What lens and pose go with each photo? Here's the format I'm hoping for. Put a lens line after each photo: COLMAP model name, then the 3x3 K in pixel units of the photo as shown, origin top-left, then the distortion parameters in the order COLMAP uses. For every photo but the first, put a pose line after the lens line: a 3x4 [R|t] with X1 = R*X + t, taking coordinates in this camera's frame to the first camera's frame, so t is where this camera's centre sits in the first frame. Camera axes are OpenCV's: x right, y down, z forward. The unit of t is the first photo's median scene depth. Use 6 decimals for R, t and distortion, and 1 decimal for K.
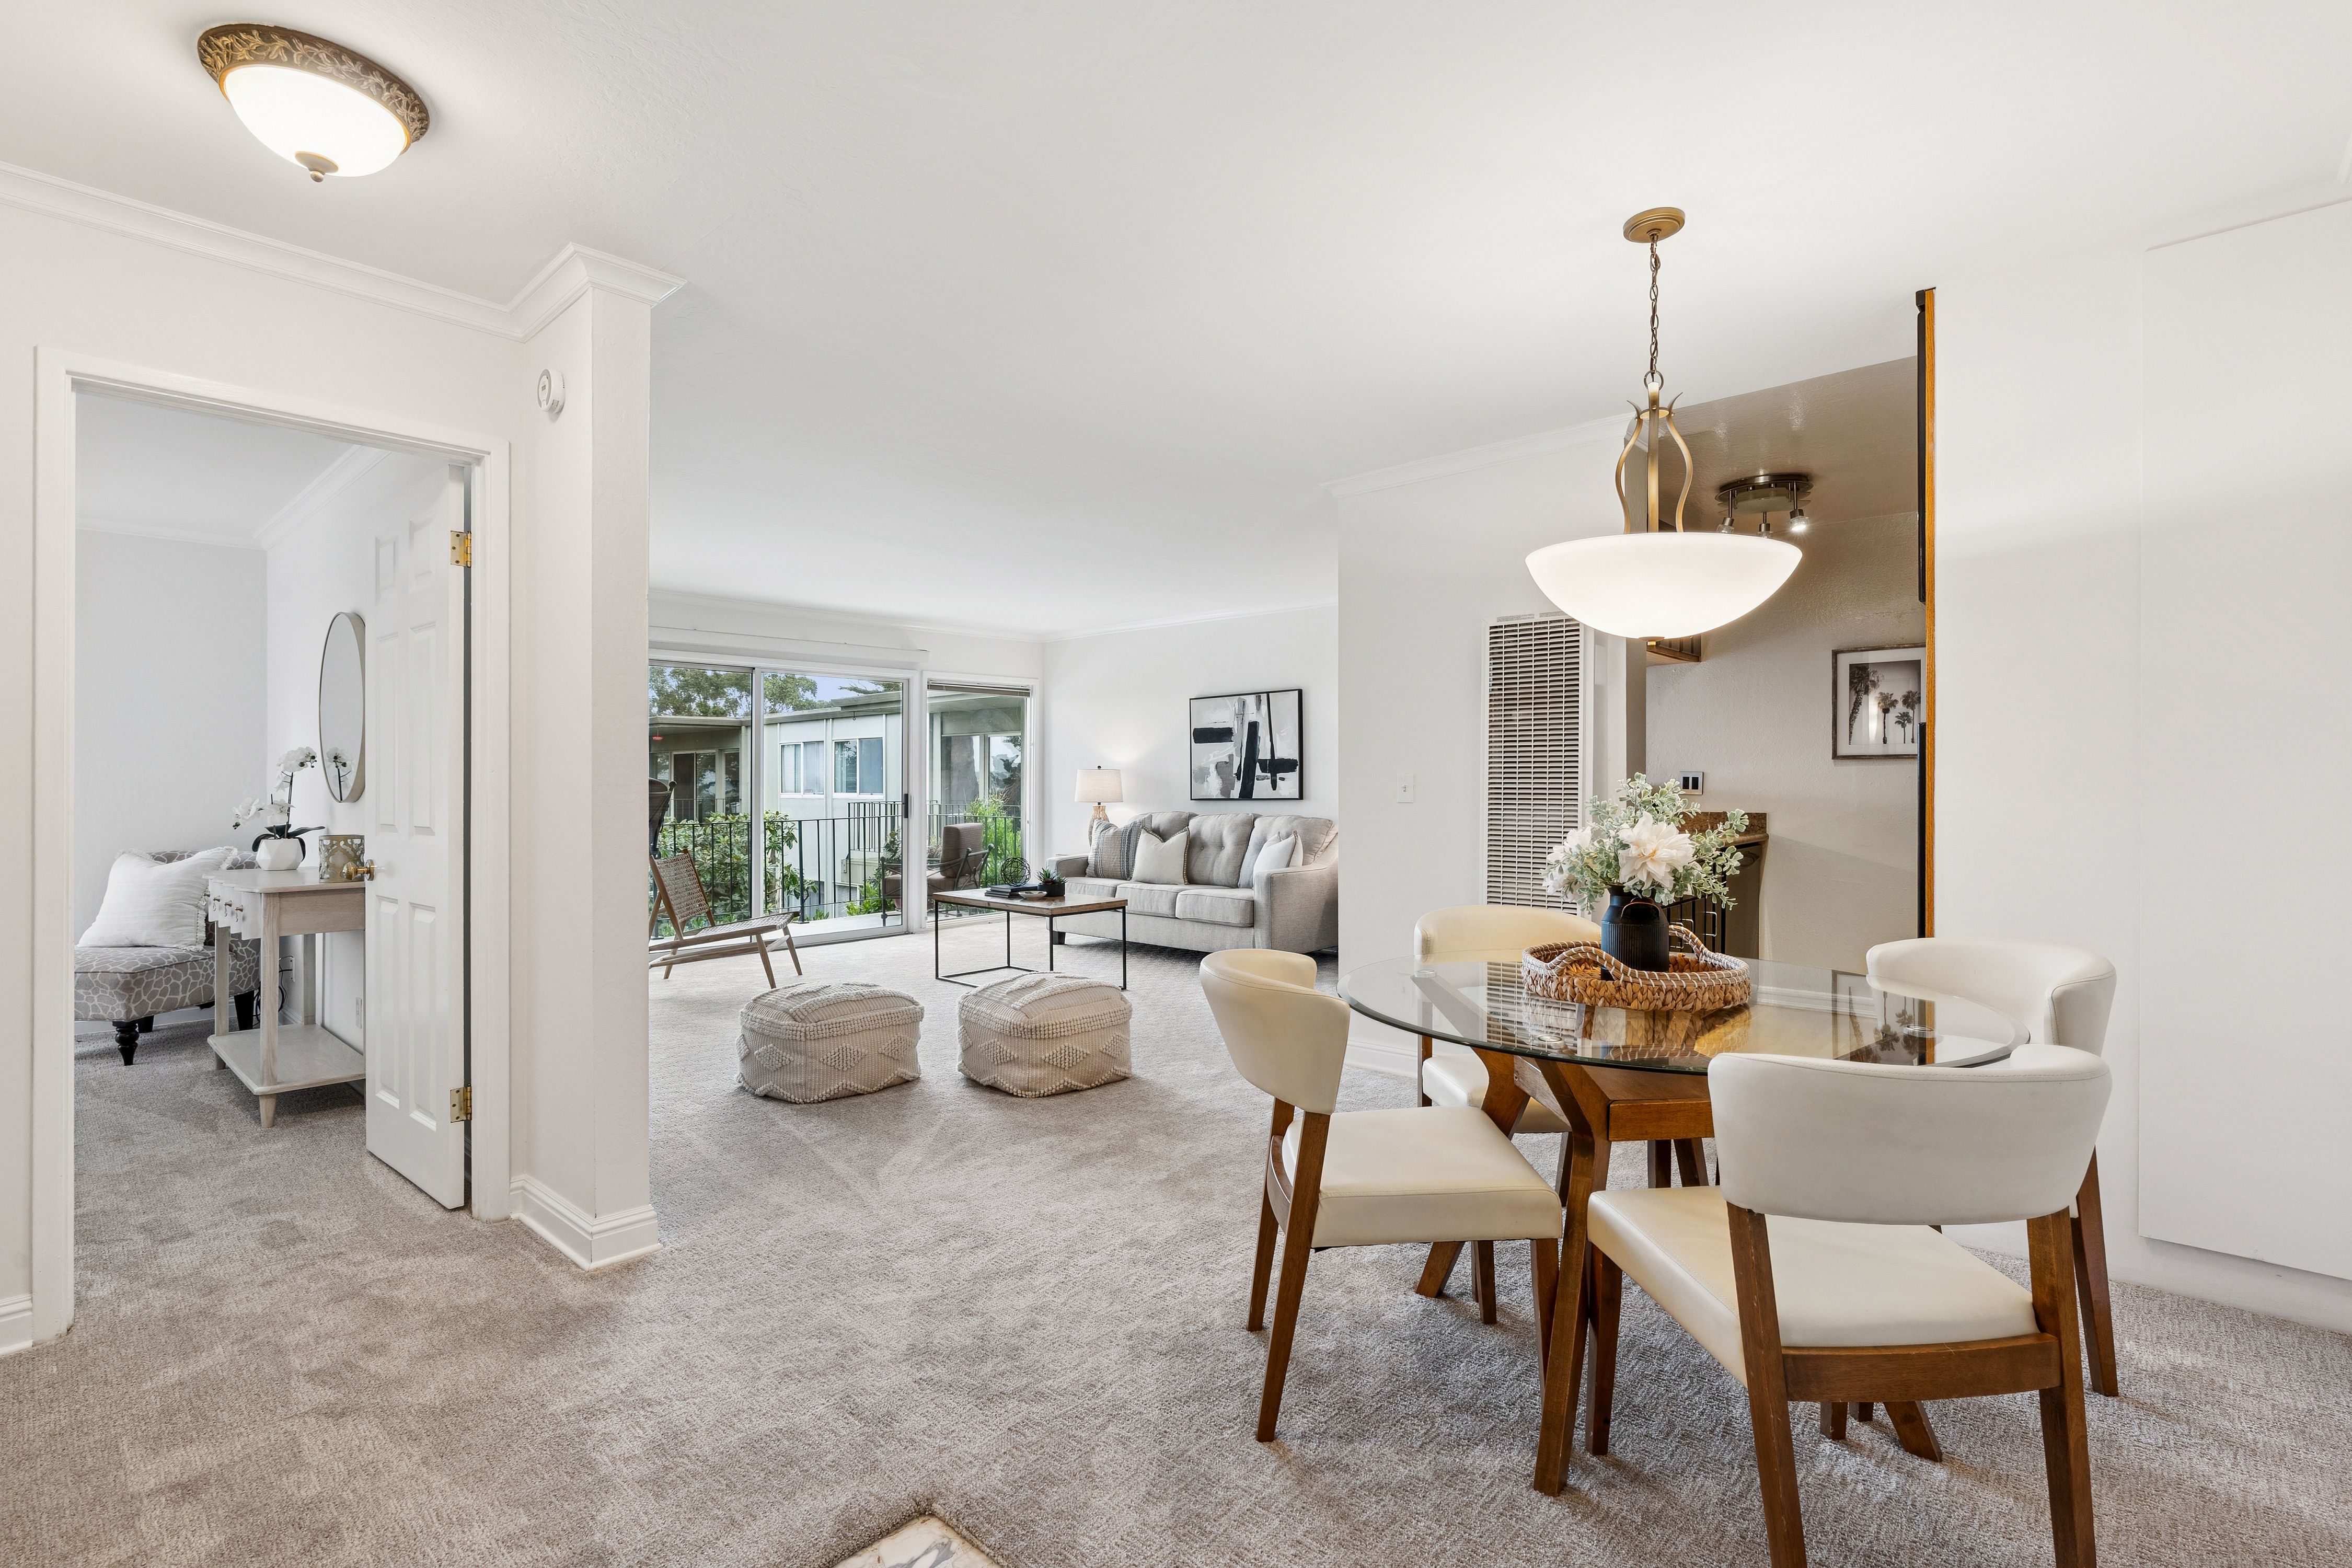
lens RADIAL K [[1070.9, 0, 1170.6], [0, 1070.9, 786.5], [0, 0, 1]] dist [-0.010980, 0.004402]
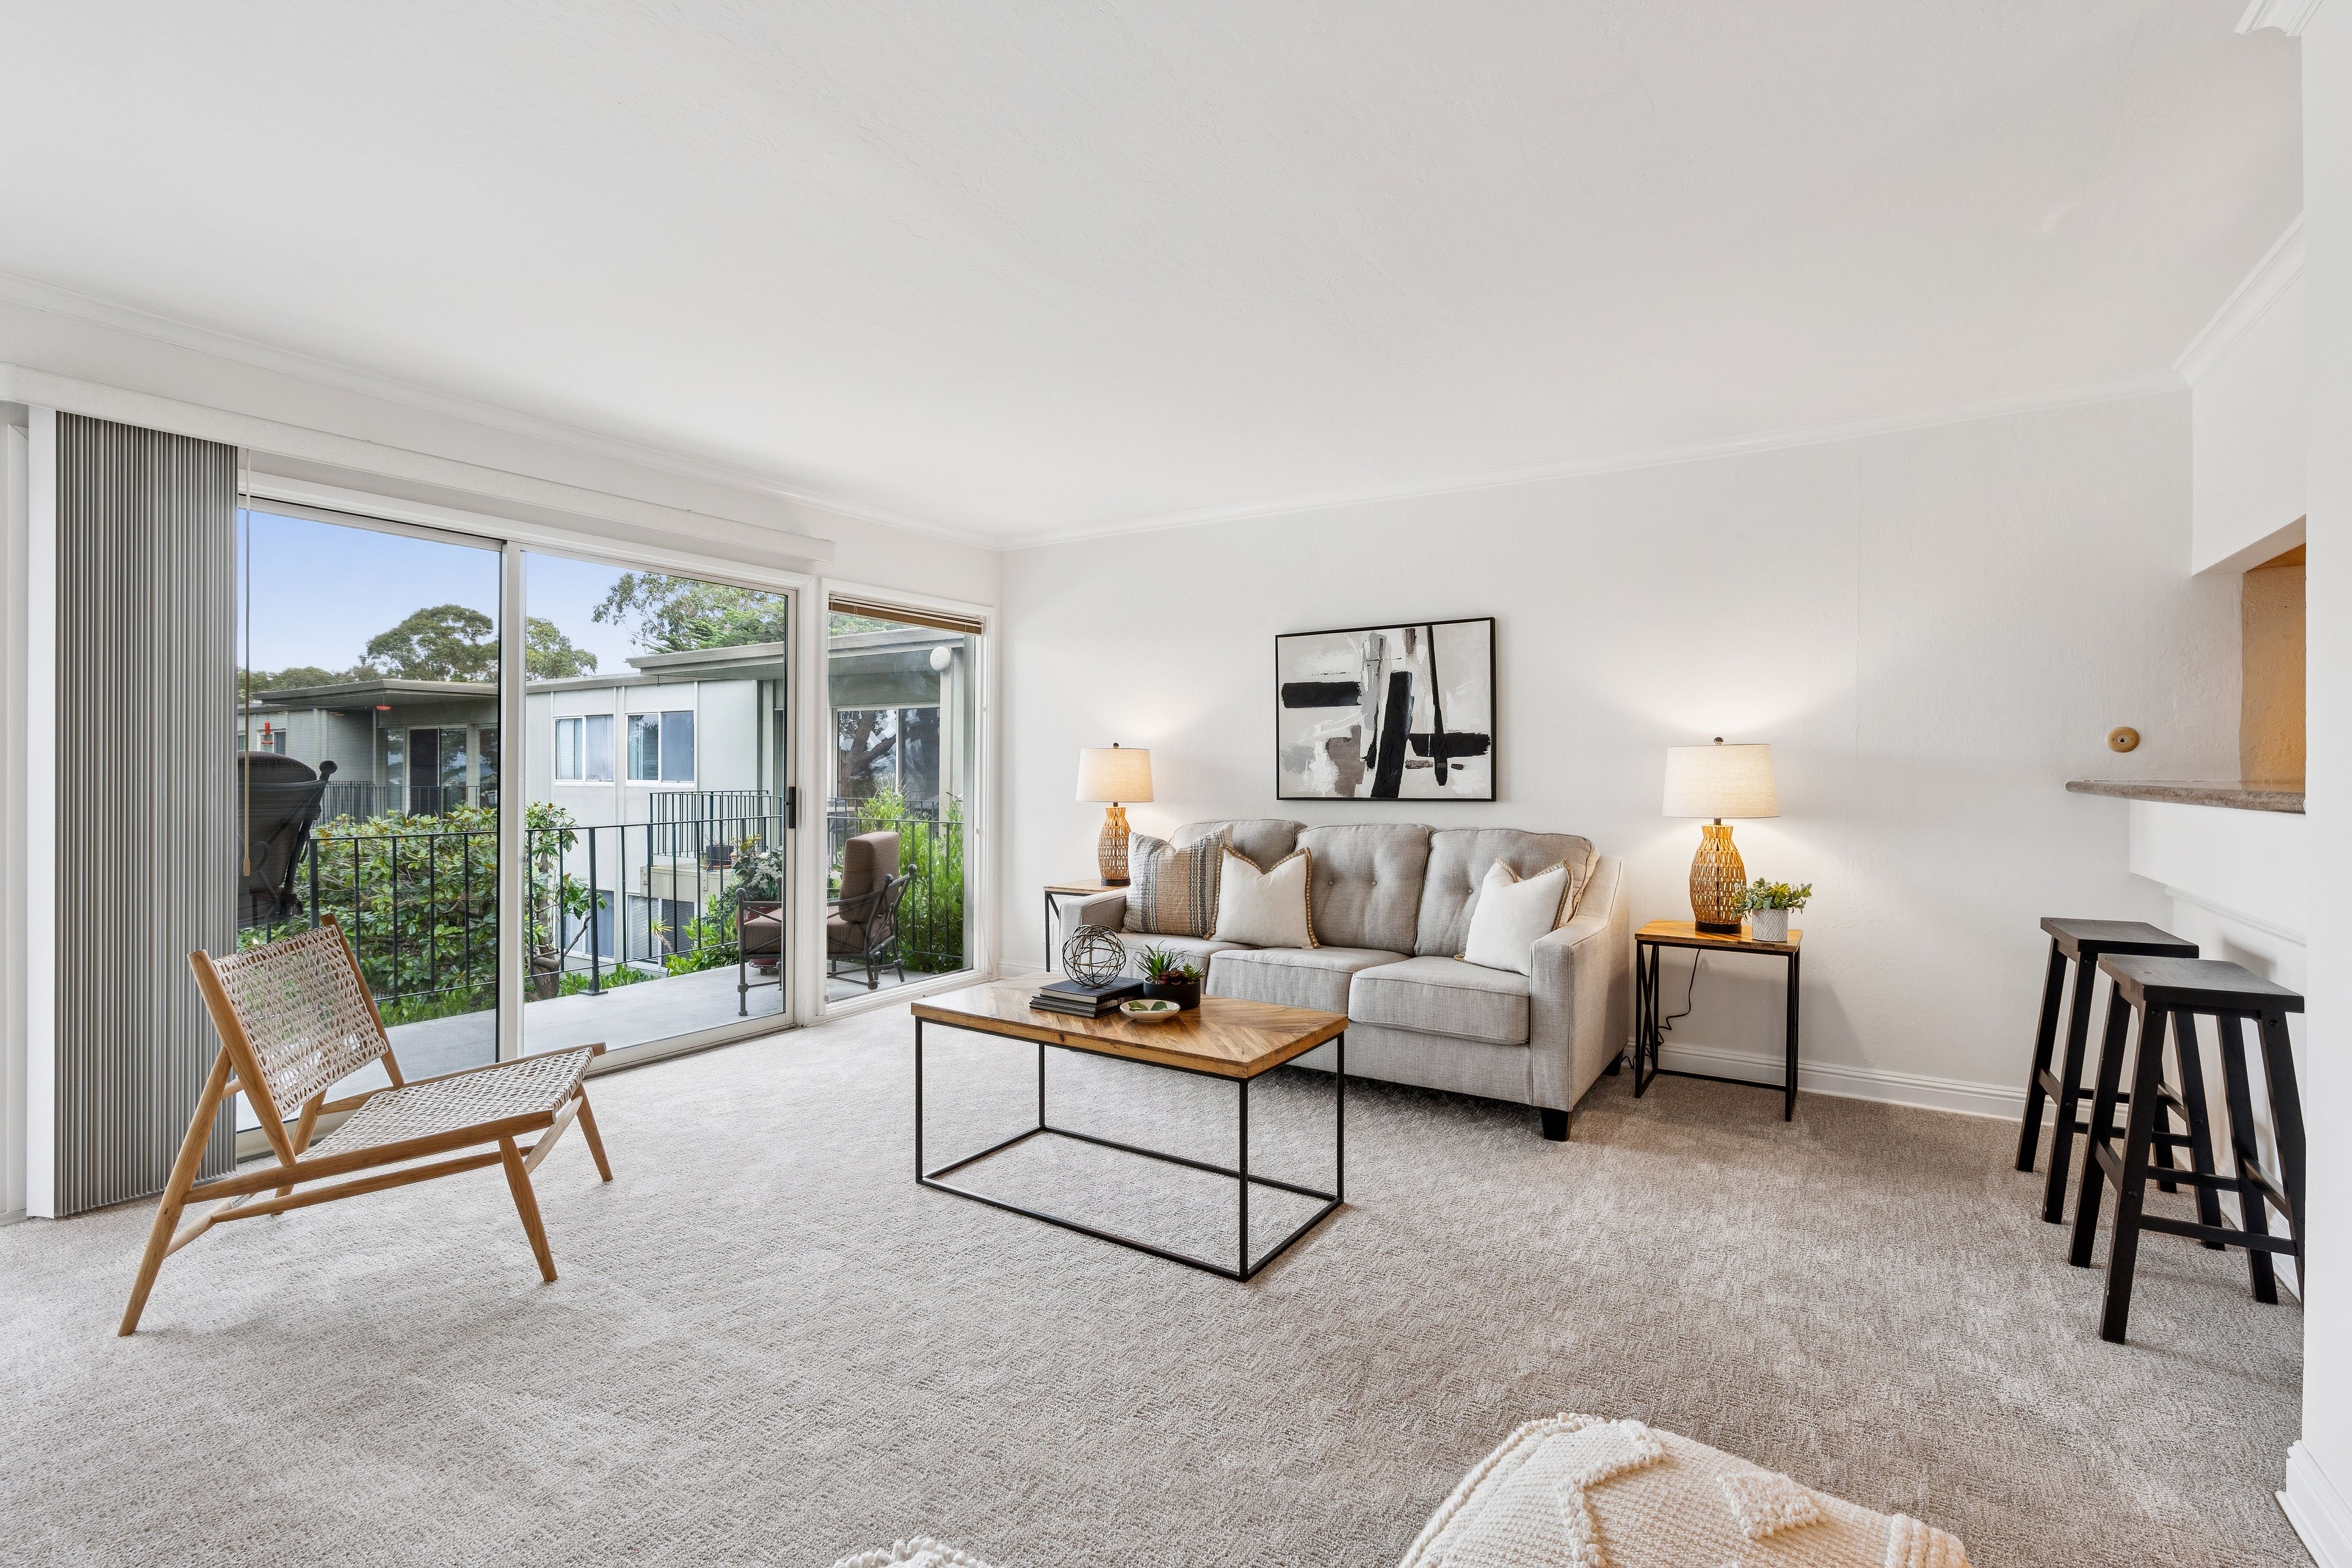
lens RADIAL K [[1070.9, 0, 1170.6], [0, 1070.9, 777.4], [0, 0, 1]] dist [-0.010980, 0.004402]
pose [[0.984821, 0.006121, 0.173466, -0.262533], [-0.006607, 0.999976, 0.002222, -0.002070], [-0.173448, -0.003335, 0.984837, 0.708442]]
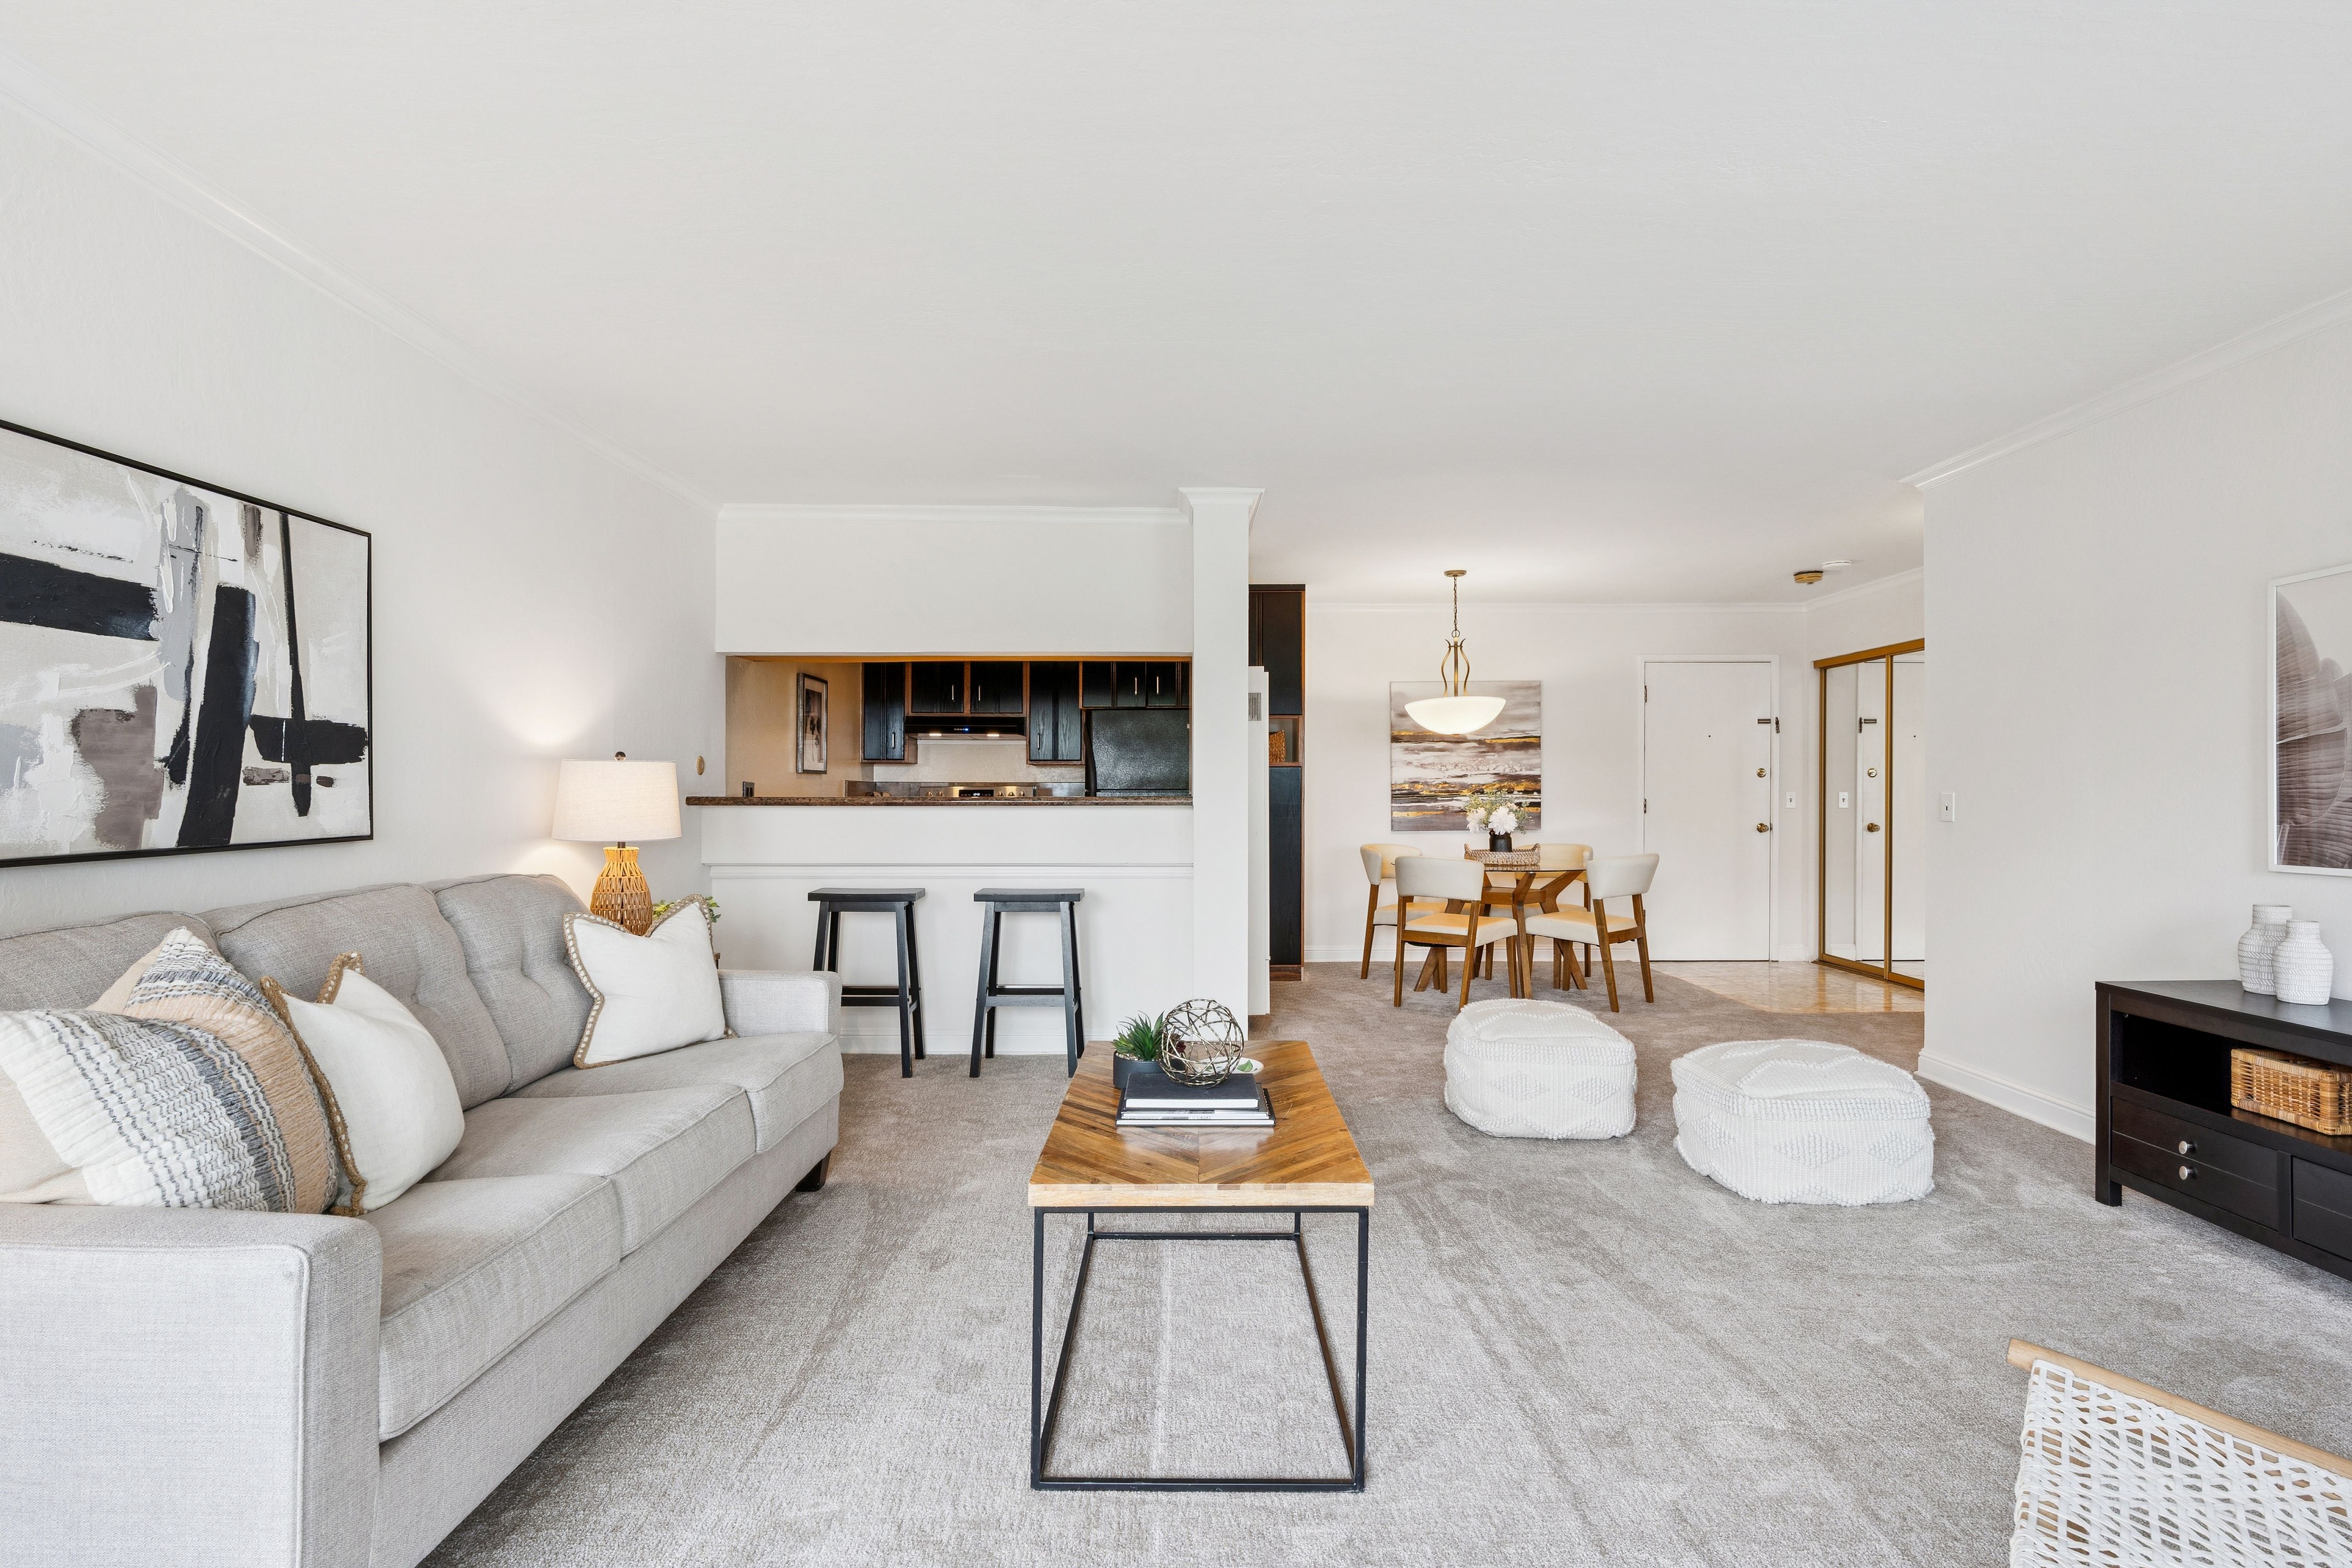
lens RADIAL K [[1120.2, 0, 1182.9], [0, 1120.2, 788.1], [0, 0, 1]] dist [-0.010268, 0.004561]
pose [[-0.676793, 0.008143, 0.736129, -0.554991], [0.007684, 0.999962, -0.003997, -0.002382], [-0.736134, 0.002952, -0.676830, 1.700967]]
